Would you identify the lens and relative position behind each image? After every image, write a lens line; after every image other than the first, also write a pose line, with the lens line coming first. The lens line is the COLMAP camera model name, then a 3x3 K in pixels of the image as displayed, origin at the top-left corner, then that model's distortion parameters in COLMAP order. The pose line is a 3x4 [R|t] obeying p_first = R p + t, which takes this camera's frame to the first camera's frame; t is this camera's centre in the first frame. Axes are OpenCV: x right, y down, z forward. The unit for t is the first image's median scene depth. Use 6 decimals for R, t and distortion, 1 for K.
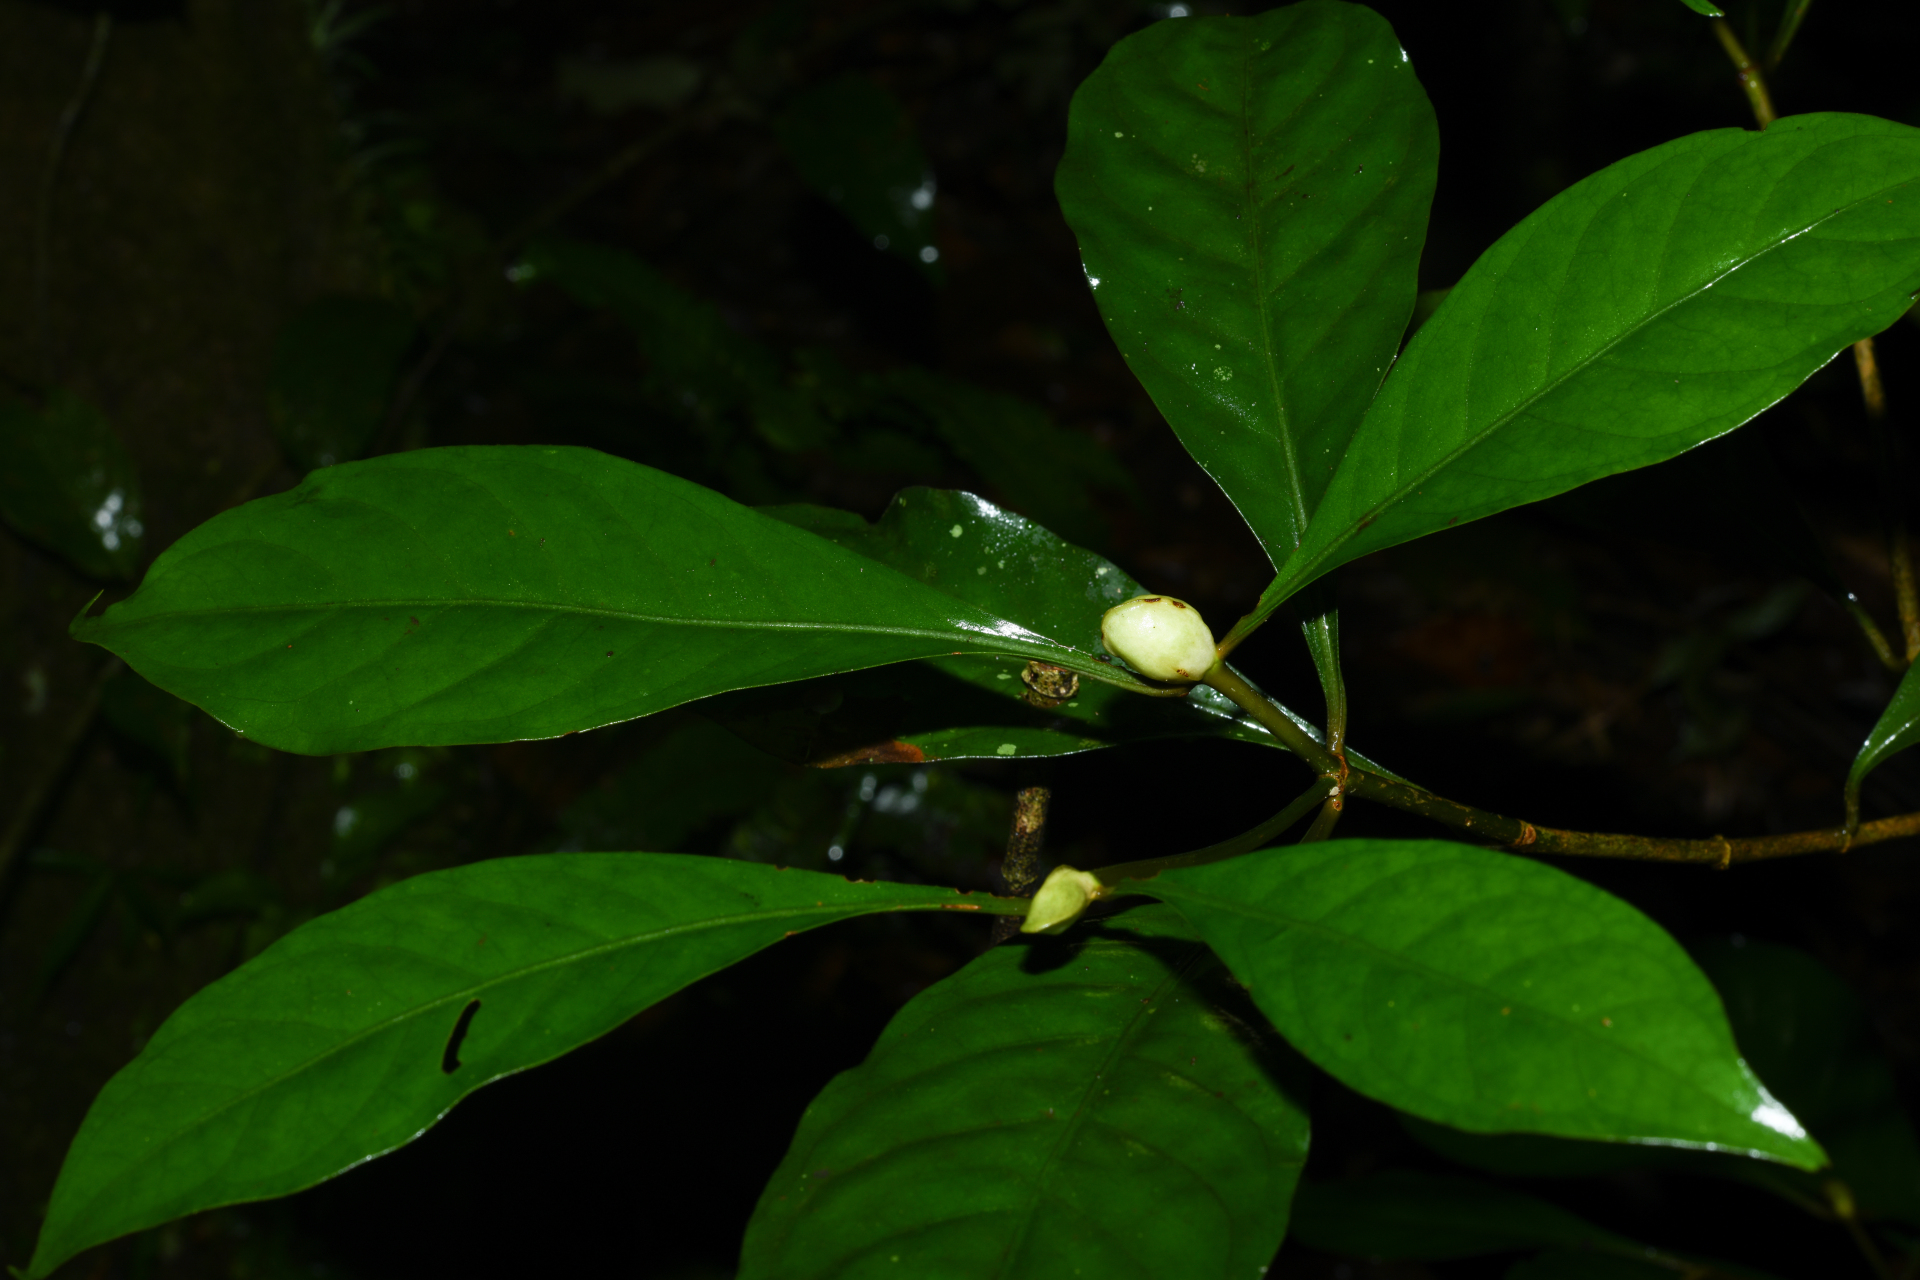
lens RADIAL K [[4049.8, 0, 960.0], [0, 4049.8, 640.0], [0, 0, 1]] dist [0.007969, -0.156903]
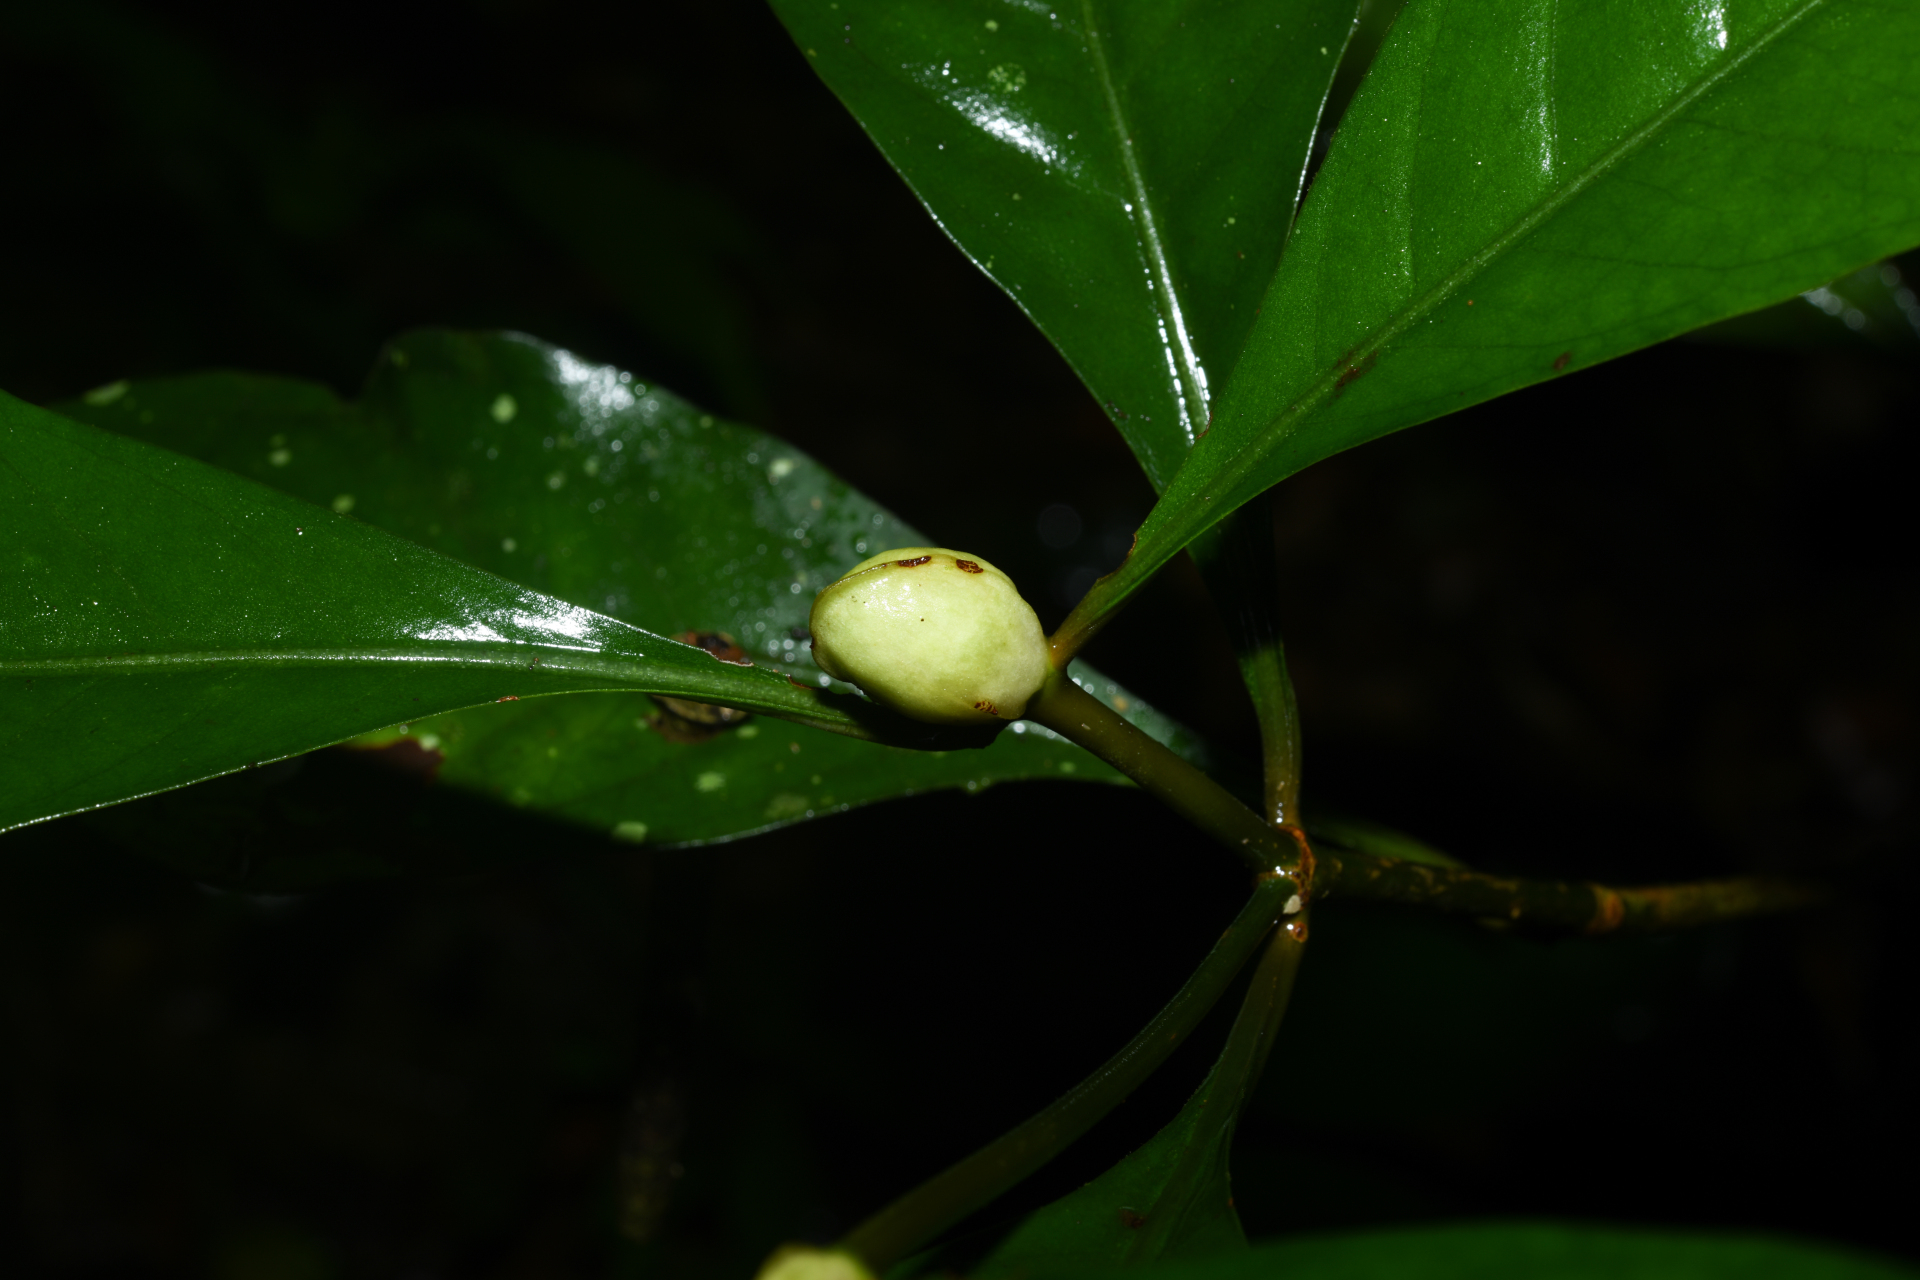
lens RADIAL K [[4049.8, 0, 960.0], [0, 4049.8, 640.0], [0, 0, 1]] dist [0.007969, -0.156903]
pose [[0.993080, -0.071607, 0.093085, 0.007942], [0.065754, 0.995749, 0.064503, -0.030547], [-0.097308, -0.057936, 0.993567, 0.520209]]
